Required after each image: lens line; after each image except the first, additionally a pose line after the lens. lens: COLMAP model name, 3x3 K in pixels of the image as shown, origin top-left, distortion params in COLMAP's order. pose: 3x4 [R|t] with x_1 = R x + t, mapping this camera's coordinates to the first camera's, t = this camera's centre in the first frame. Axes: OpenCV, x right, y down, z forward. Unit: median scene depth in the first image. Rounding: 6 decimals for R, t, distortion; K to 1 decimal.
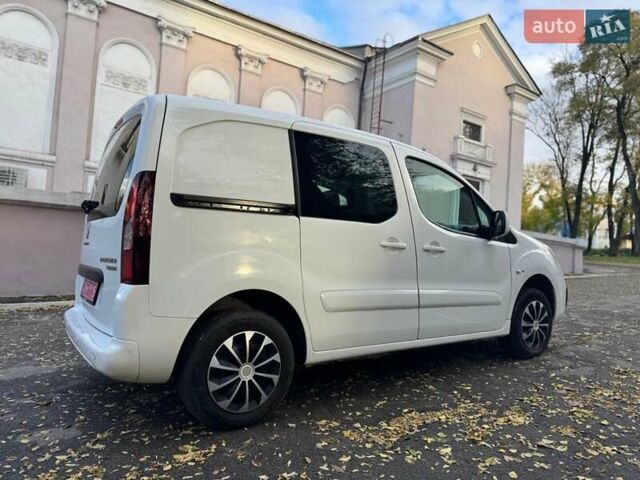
lens RADIAL K [[452.0, 0, 320.0], [0, 452.0, 240.0], [0, 0, 1]] dist [0.017713, -0.030388]
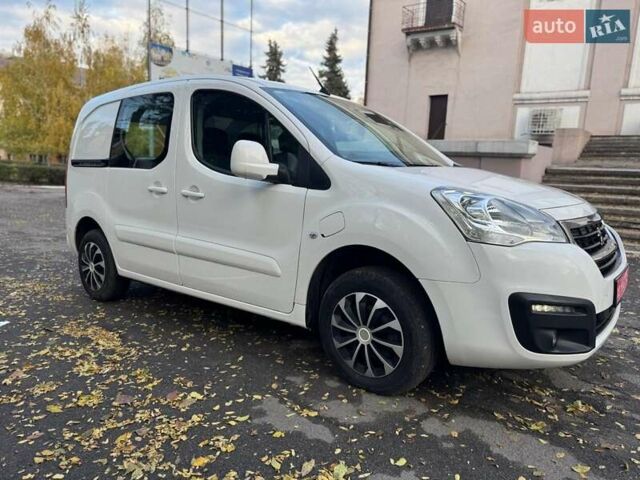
lens RADIAL K [[454.1, 0, 320.0], [0, 454.1, 240.0], [0, 0, 1]] dist [0.001692, -0.005210]
pose [[0.304367, 0.121374, -0.944791, 0.133125], [0.009134, 0.991431, 0.130308, -0.000601], [0.952511, -0.048291, 0.300650, 0.107208]]
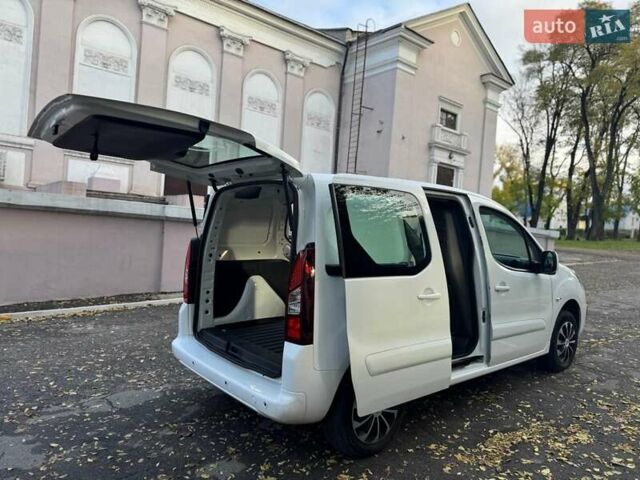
lens RADIAL K [[452.0, 0, 320.0], [0, 452.0, 240.0], [0, 0, 1]] dist [0.017713, -0.030388]
pose [[0.997099, 0.006615, 0.075823, -0.033473], [-0.010411, 0.998706, 0.049777, -0.017344], [-0.075395, -0.050422, 0.995878, -0.012544]]
